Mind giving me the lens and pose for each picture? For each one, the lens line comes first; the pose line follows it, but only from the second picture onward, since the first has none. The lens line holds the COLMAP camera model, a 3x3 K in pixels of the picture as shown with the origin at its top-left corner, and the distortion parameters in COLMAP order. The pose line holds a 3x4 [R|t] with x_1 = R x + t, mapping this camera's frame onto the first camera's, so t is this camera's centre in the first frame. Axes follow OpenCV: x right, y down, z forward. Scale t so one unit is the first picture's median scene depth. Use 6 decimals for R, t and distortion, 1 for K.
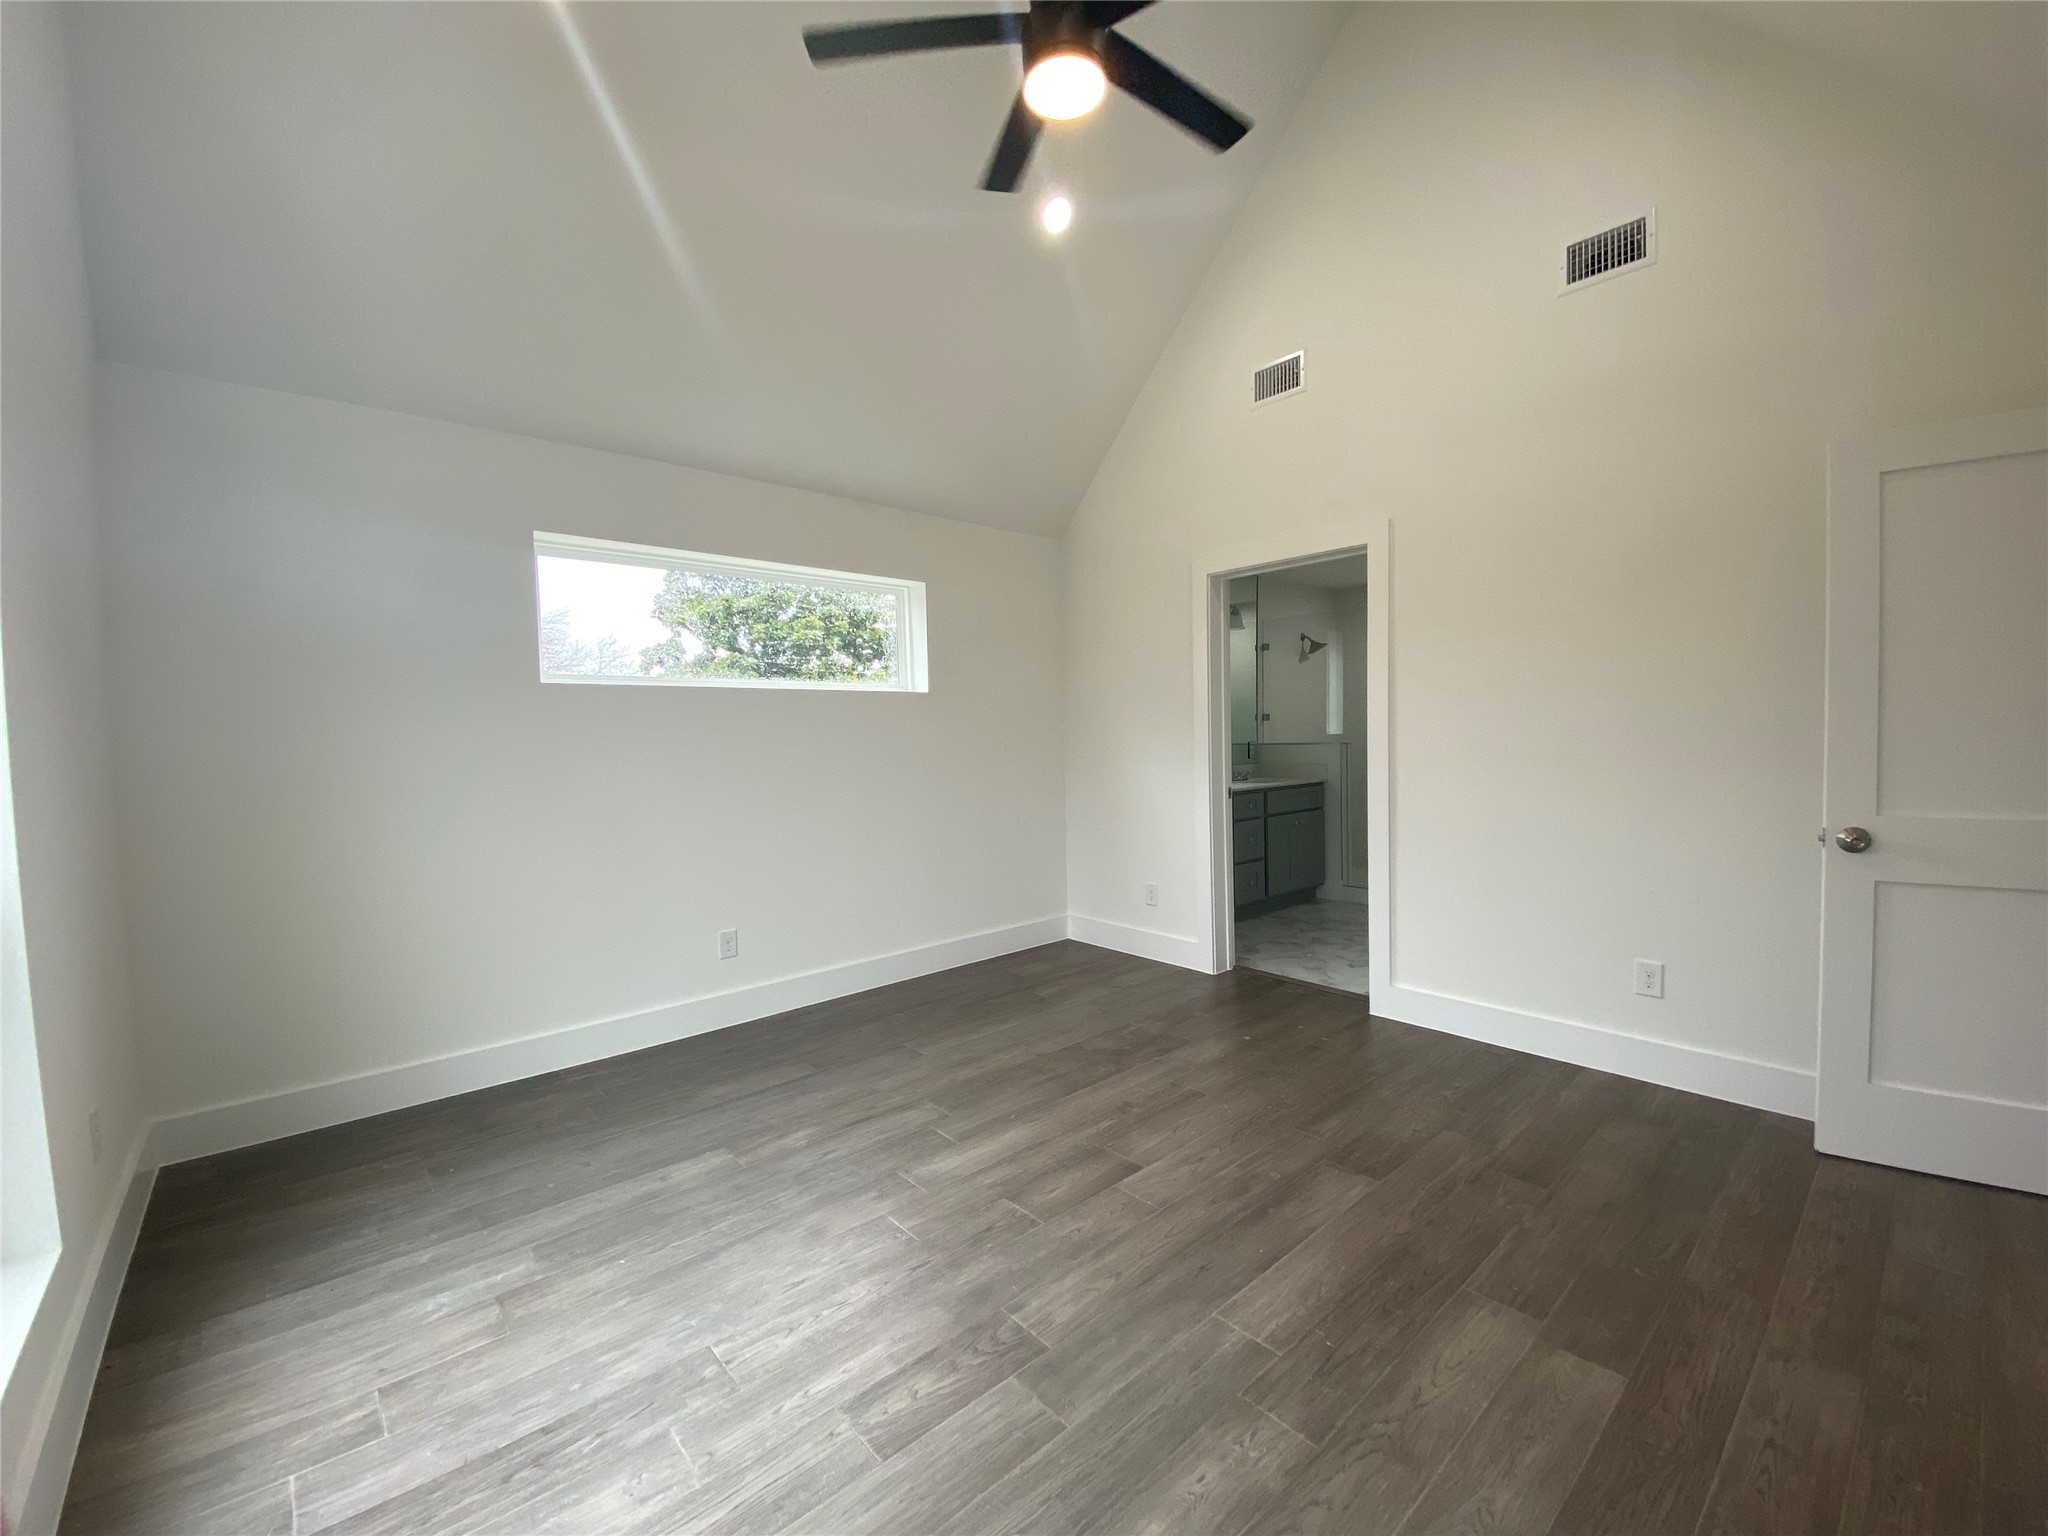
lens RADIAL K [[835.5, 0, 1029.3], [0, 835.5, 766.6], [0, 0, 1]] dist [0.003481, -0.006137]
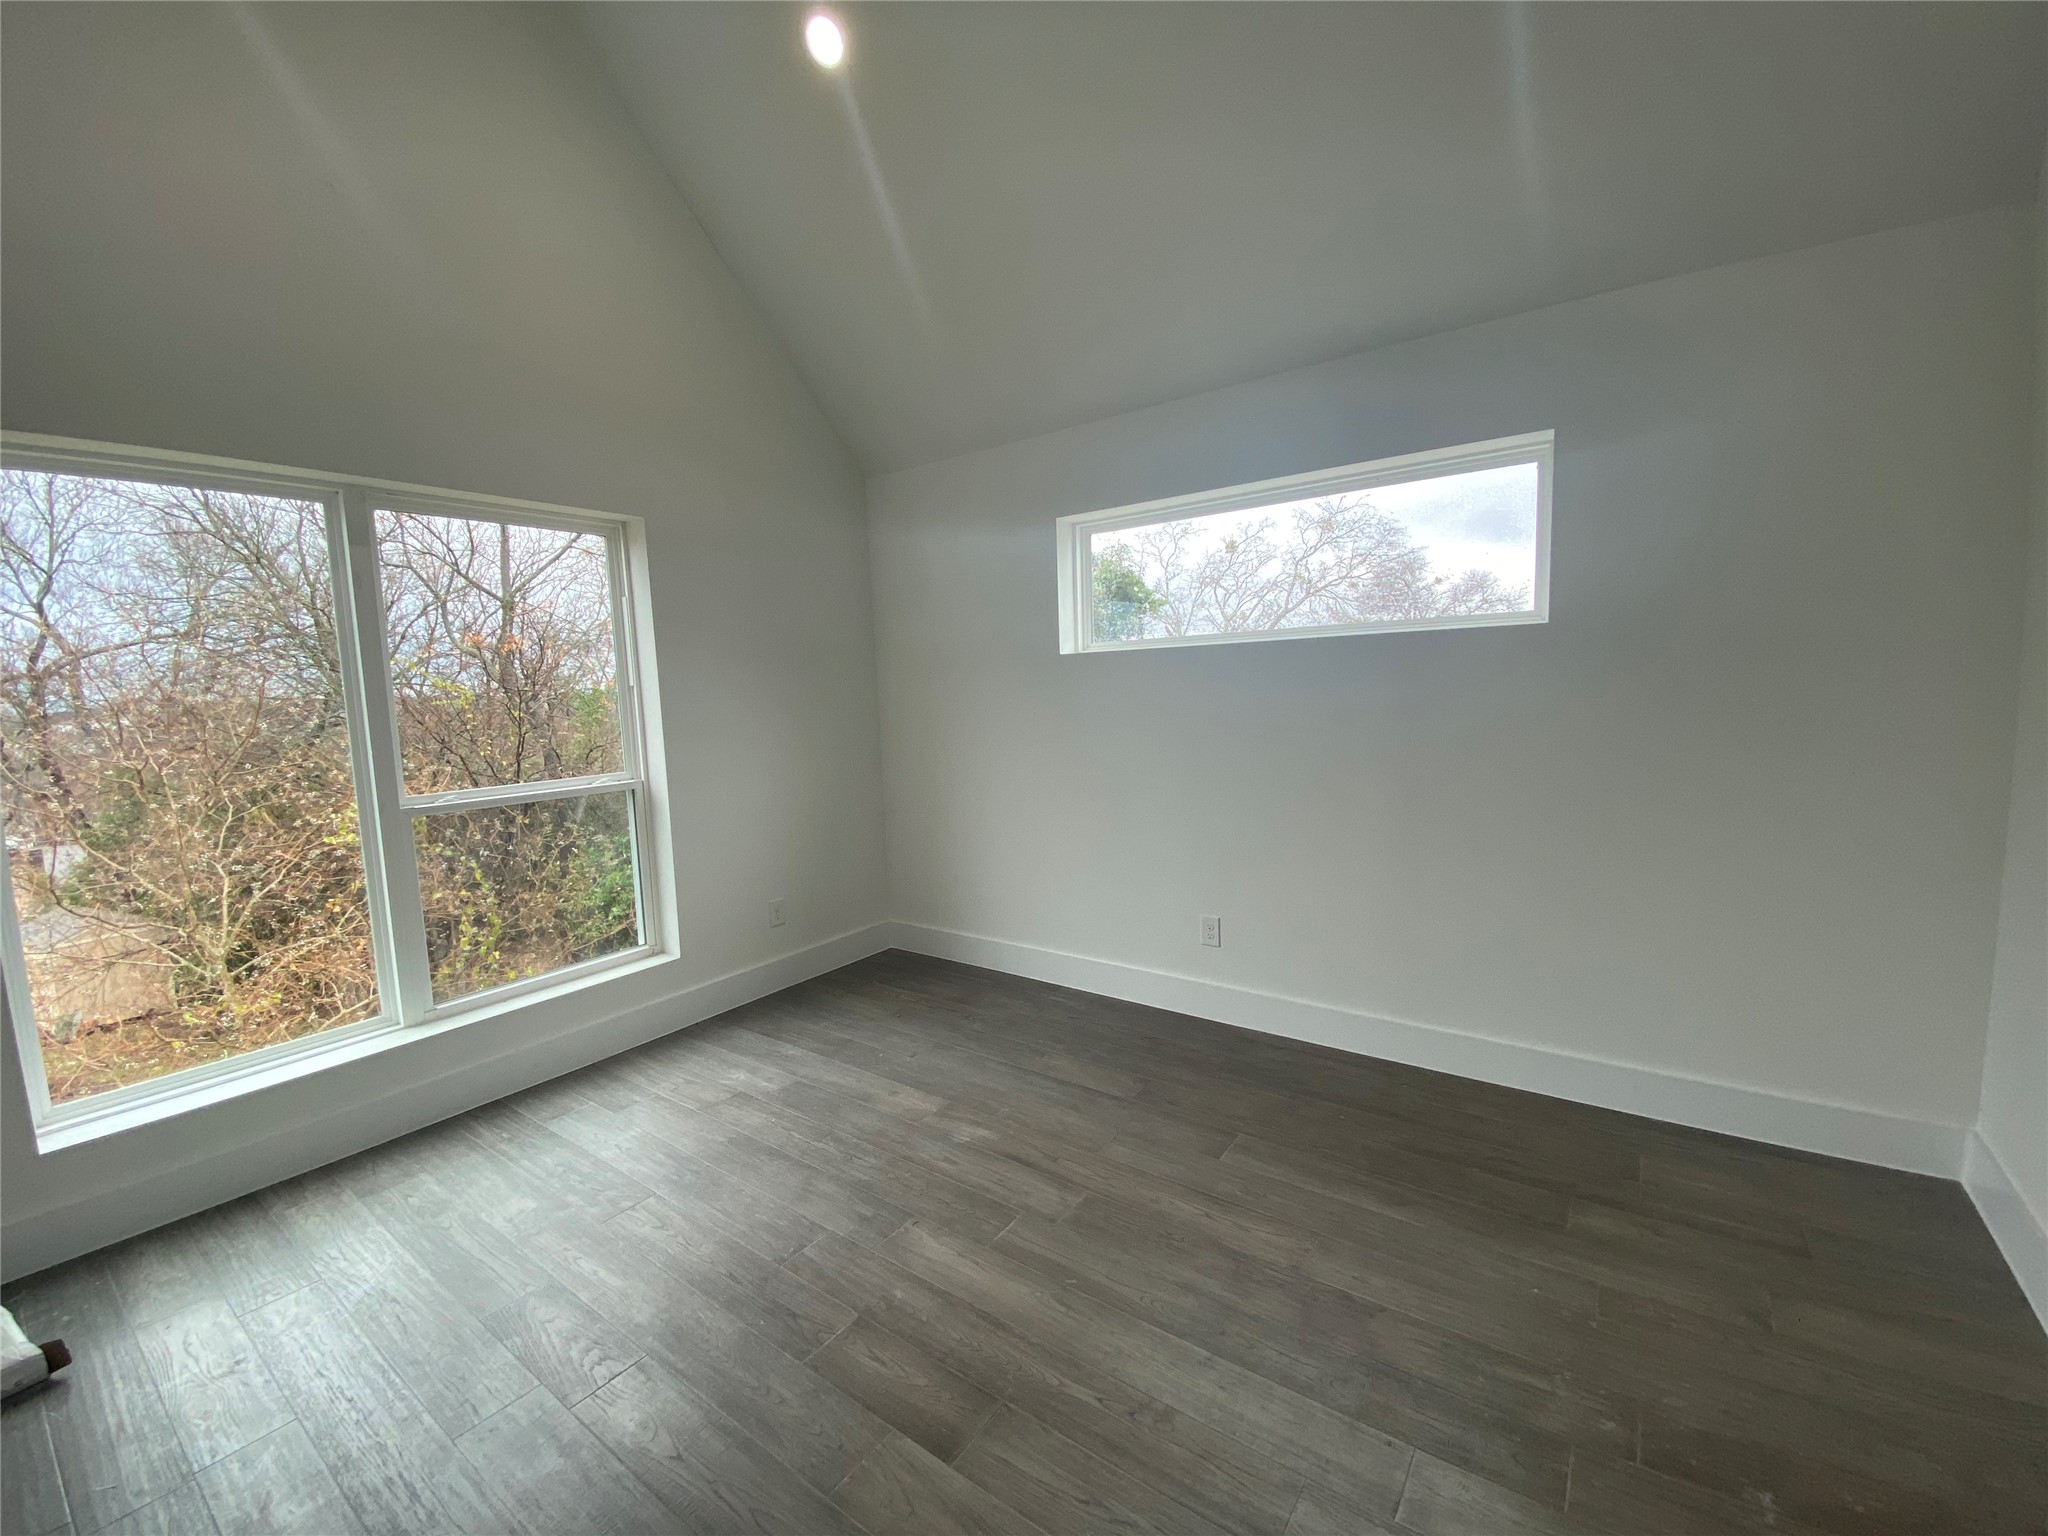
lens RADIAL K [[835.5, 0, 1023.5], [0, 835.5, 768.2], [0, 0, 1]] dist [0.003481, -0.006137]
pose [[0.215436, 0.127210, -0.968197, 0.678239], [-0.007562, 0.991666, 0.128611, -0.119028], [0.976489, -0.020386, 0.214603, 0.912555]]
